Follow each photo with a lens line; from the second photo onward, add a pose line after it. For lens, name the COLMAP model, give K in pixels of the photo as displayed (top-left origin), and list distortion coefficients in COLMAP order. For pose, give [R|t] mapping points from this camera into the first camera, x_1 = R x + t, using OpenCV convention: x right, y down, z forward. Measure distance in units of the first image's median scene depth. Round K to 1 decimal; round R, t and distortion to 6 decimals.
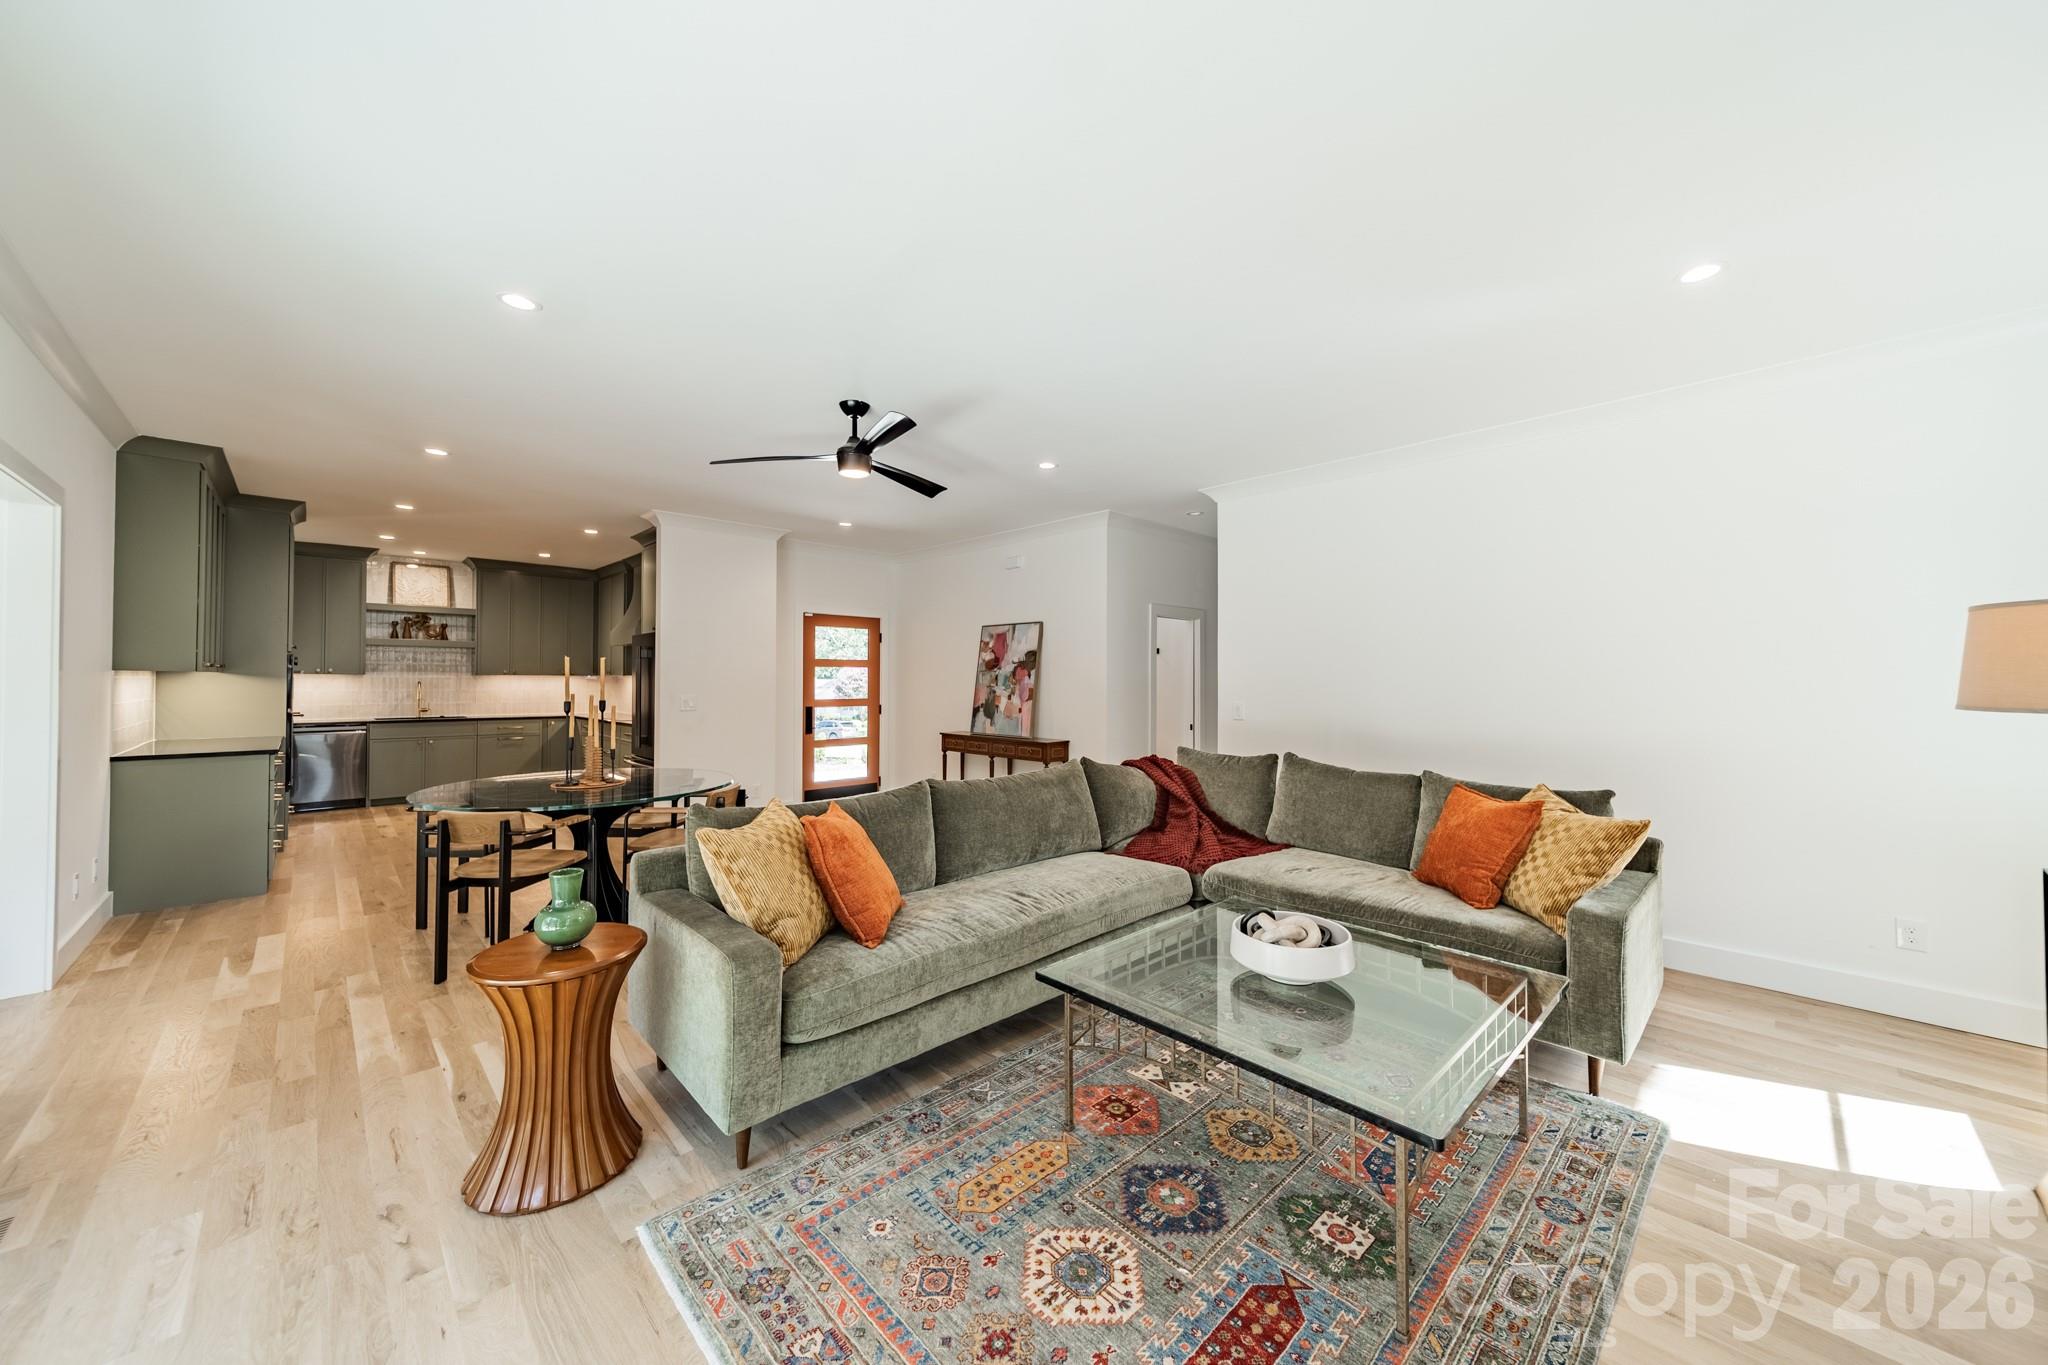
lens RADIAL K [[727.8, 0, 1032.2], [0, 727.8, 676.6], [0, 0, 1]] dist [0.011560, -0.000610]
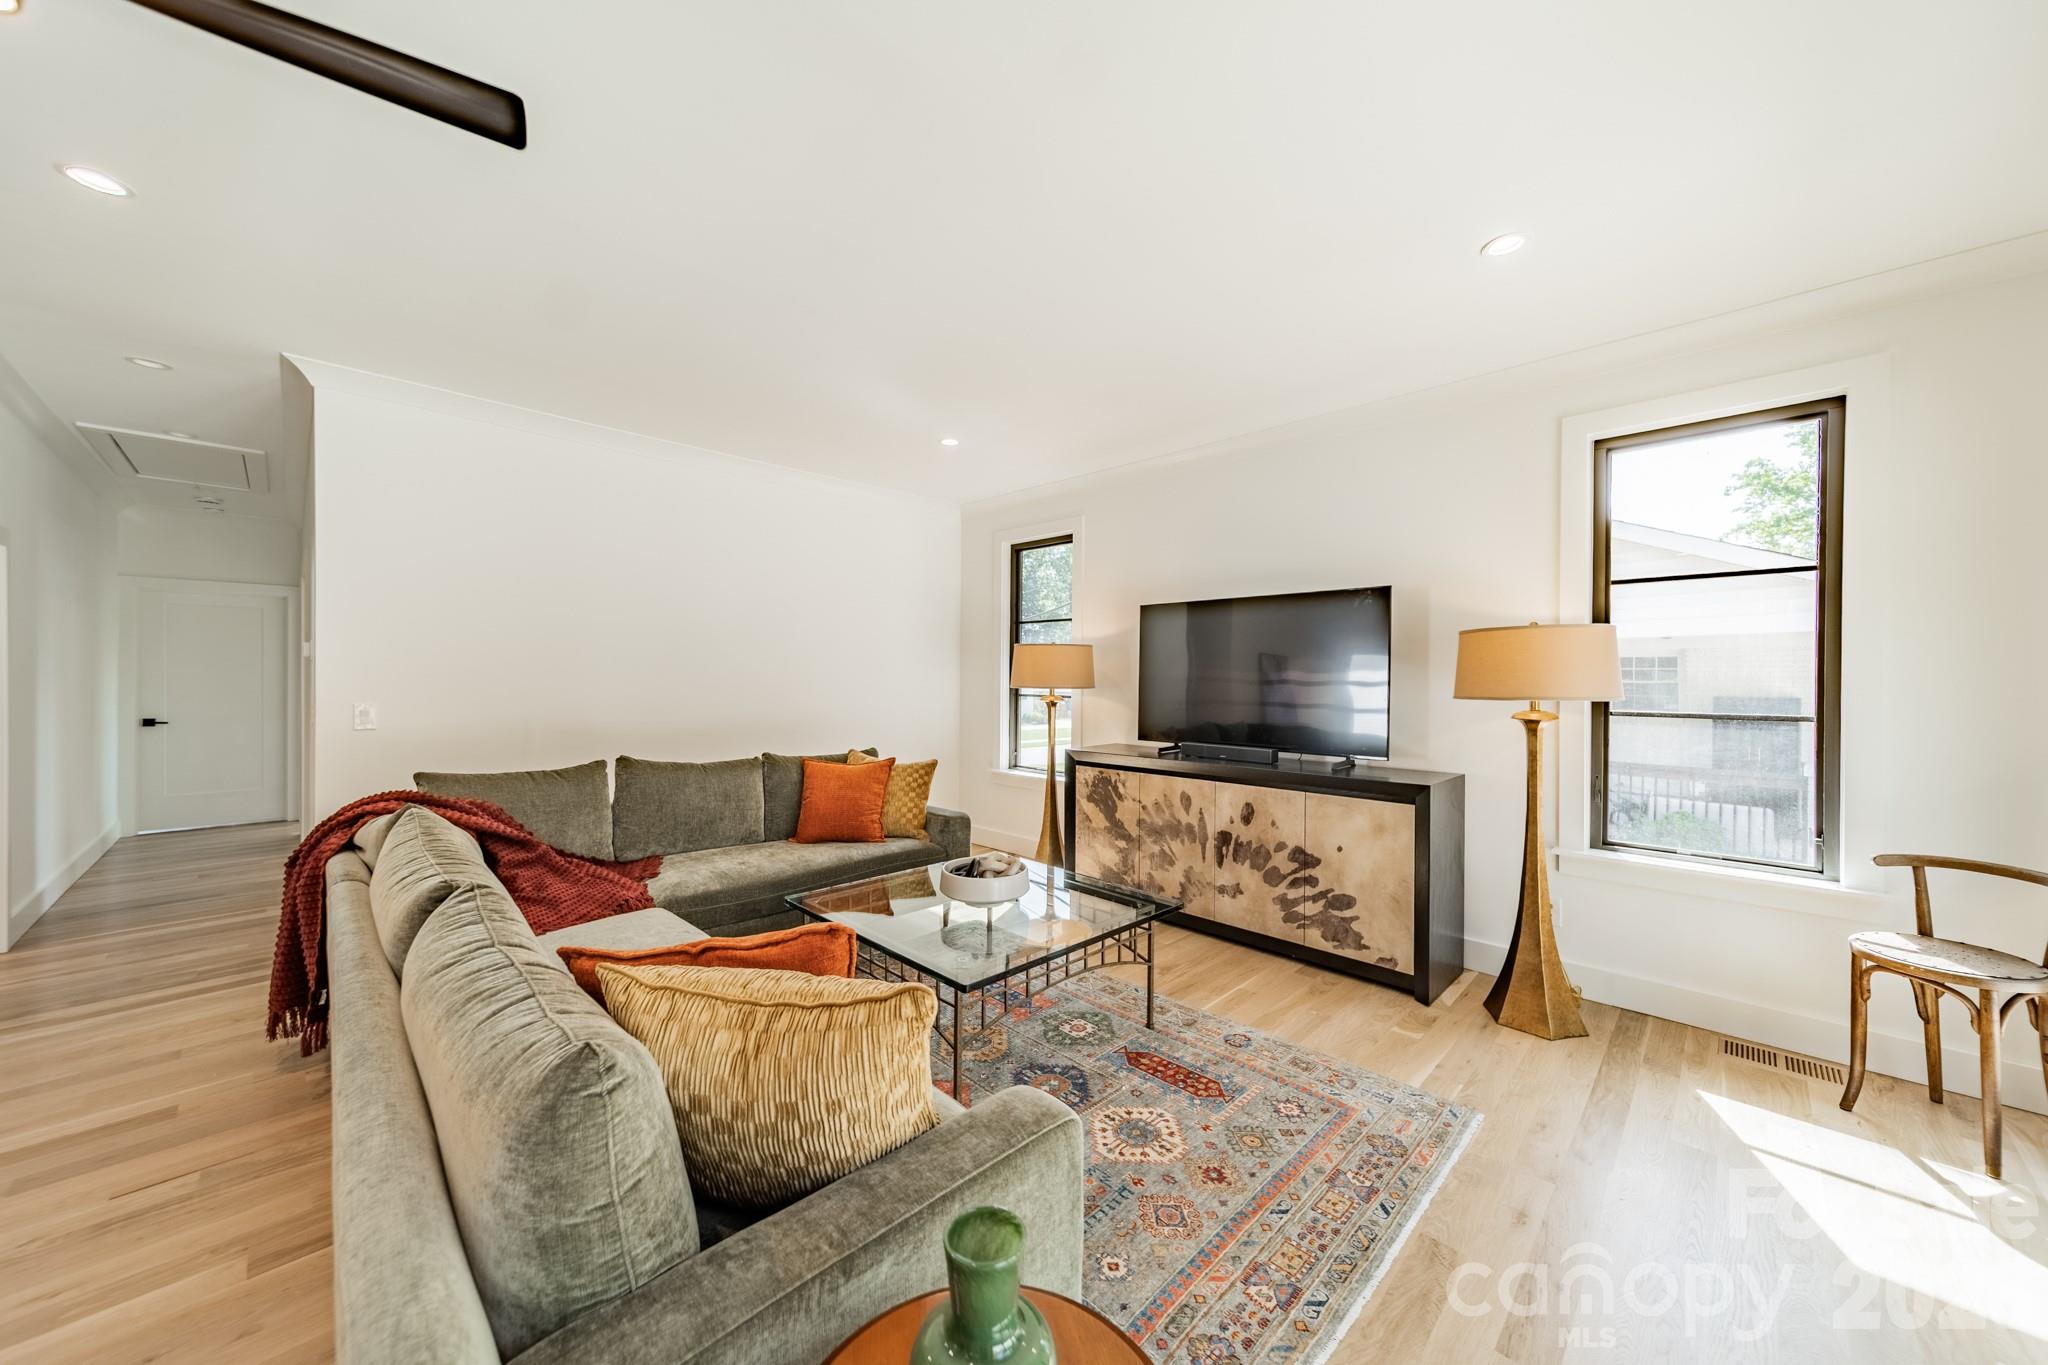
lens RADIAL K [[727.8, 0, 1044.3], [0, 727.8, 667.9], [0, 0, 1]] dist [0.011560, -0.000610]
pose [[-0.024324, 0.011441, 0.999639, -0.258231], [-0.007643, 0.999903, -0.011630, 0.003266], [-0.999675, -0.007923, -0.024234, 0.254733]]
